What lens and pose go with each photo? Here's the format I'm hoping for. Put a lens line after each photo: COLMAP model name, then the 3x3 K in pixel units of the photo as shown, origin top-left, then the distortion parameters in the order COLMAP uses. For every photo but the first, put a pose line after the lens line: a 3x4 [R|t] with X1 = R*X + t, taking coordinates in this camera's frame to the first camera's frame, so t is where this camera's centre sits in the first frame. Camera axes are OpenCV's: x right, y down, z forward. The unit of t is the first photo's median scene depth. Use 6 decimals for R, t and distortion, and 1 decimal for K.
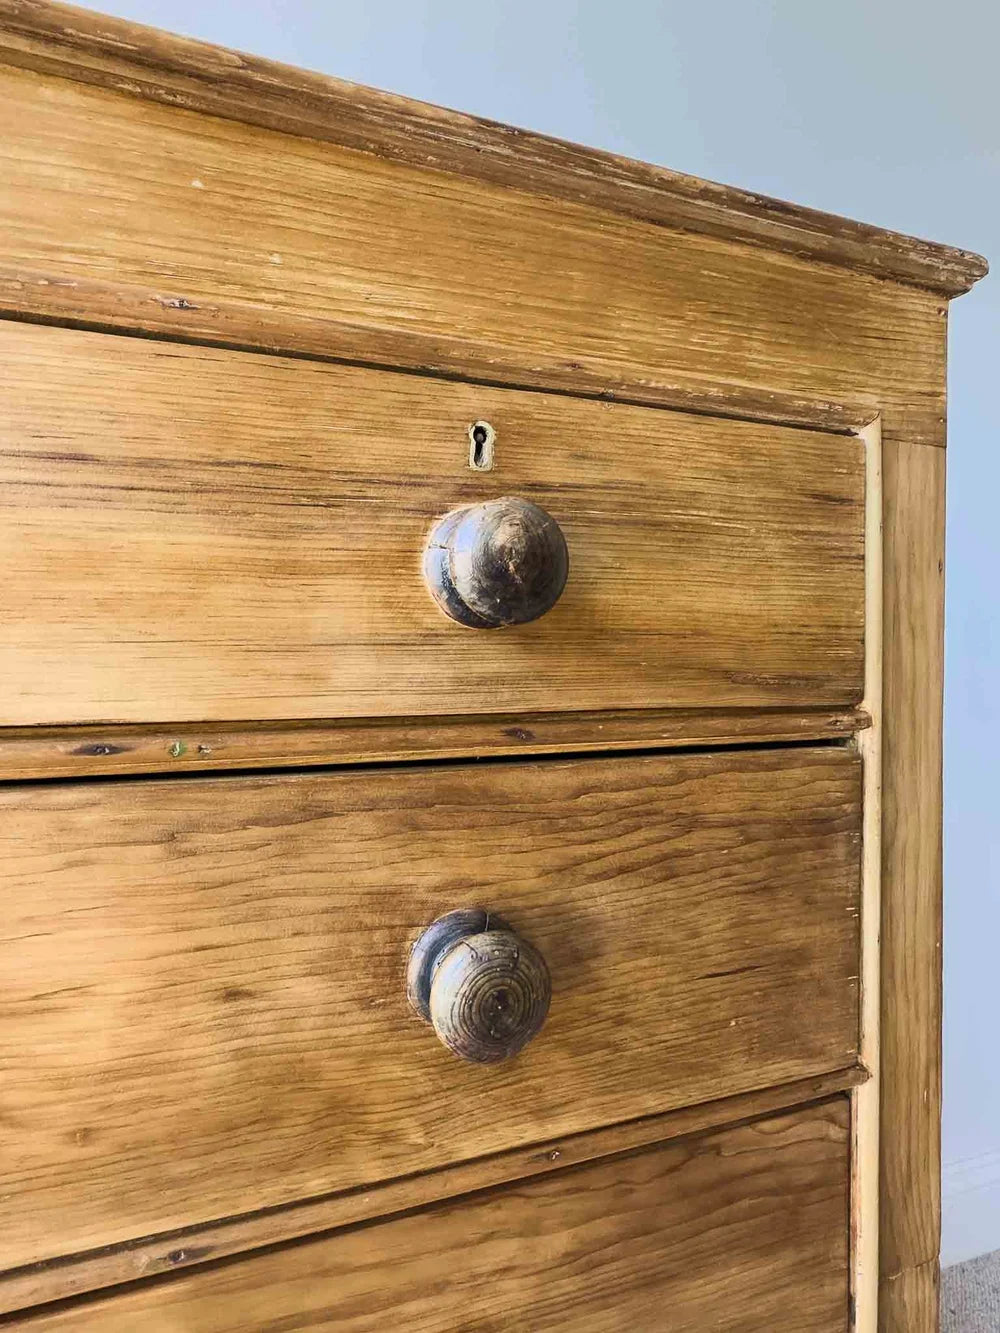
lens RADIAL K [[892.3, 0, 499.1], [0, 892.3, 651.5], [0, 0, 1]] dist [-0.005917, -0.001935]
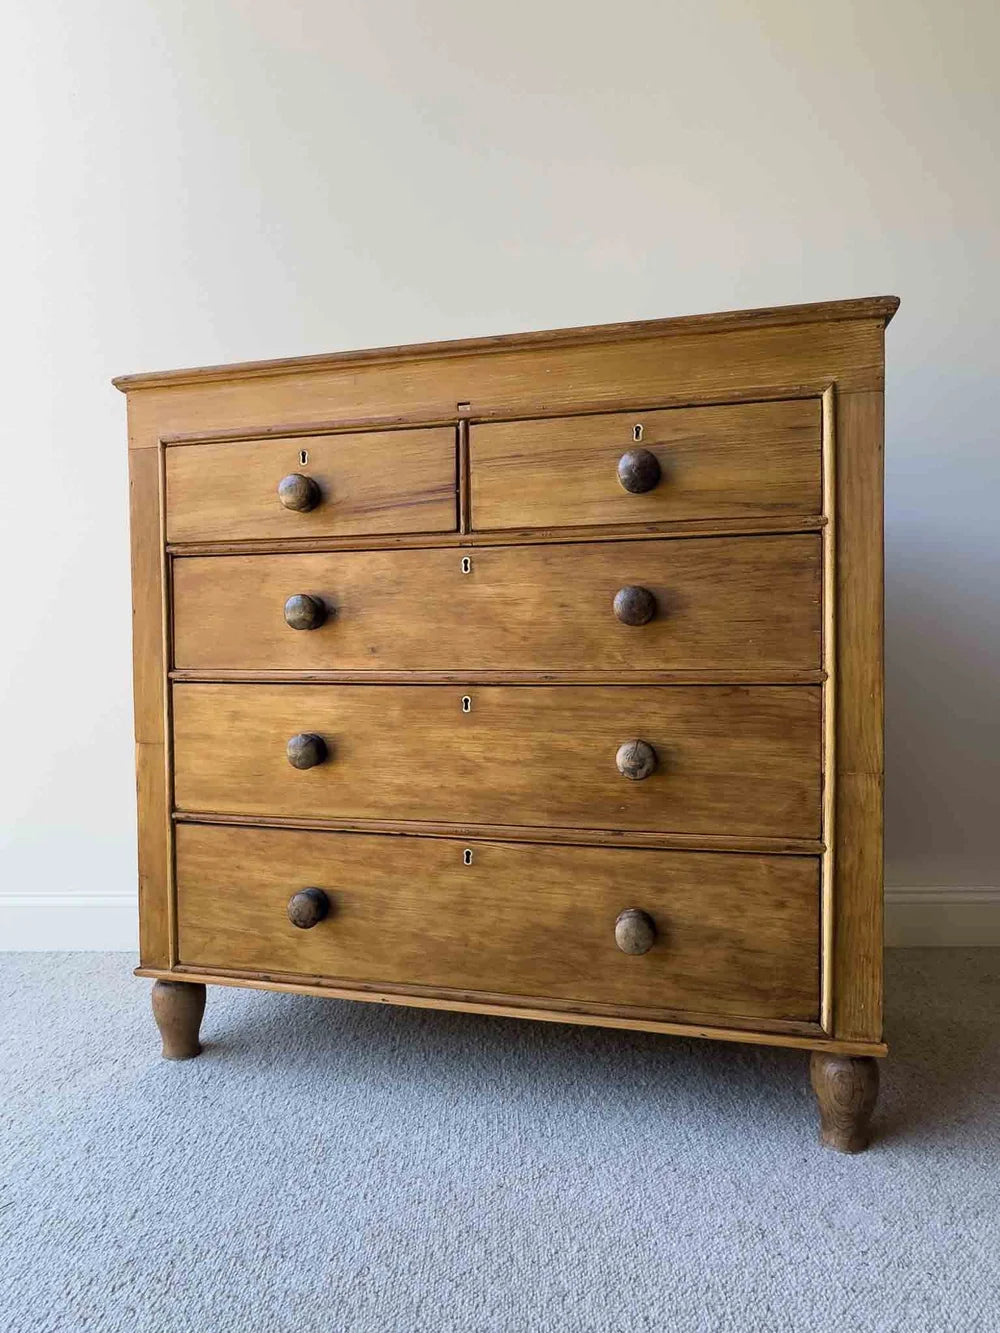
lens RADIAL K [[874.4, 0, 500.0], [0, 874.4, 666.5], [0, 0, 1]] dist [-0.002458, 0.000701]
pose [[0.779814, -0.001456, -0.626010, 1.399248], [0.018394, 0.999619, 0.020588, 0.468373], [0.625741, -0.027570, 0.779544, -1.543498]]
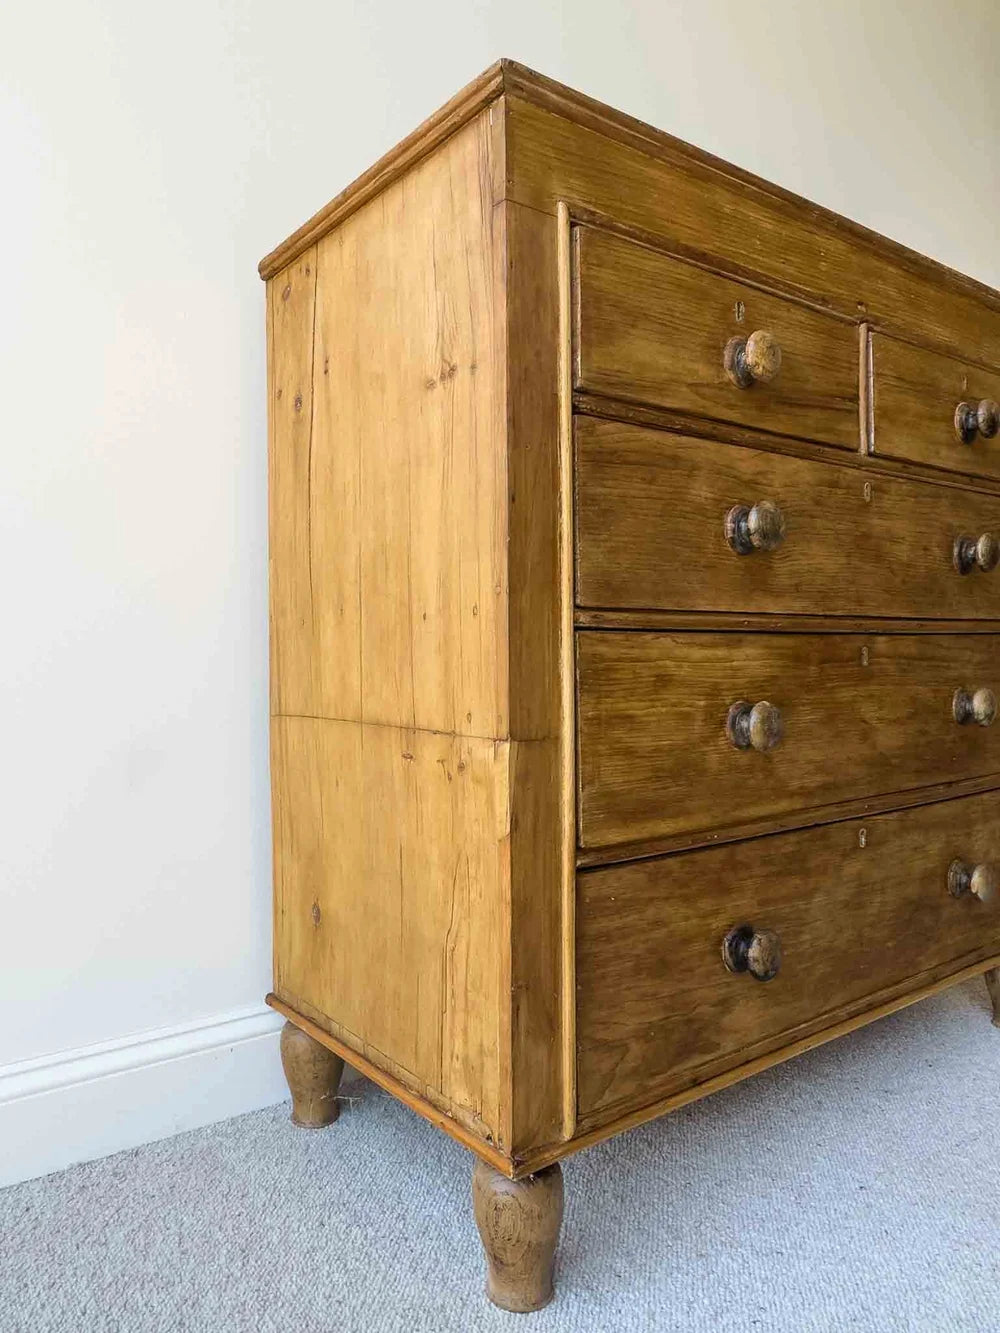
lens RADIAL K [[949.1, 0, 469.9], [0, 949.1, 655.0], [0, 0, 1]] dist [-0.007648, -0.001990]
pose [[0.975410, -0.018516, 0.219619, -2.293384], [0.015671, 0.999769, 0.014691, 0.595531], [-0.219840, -0.010888, 0.975475, -1.709367]]
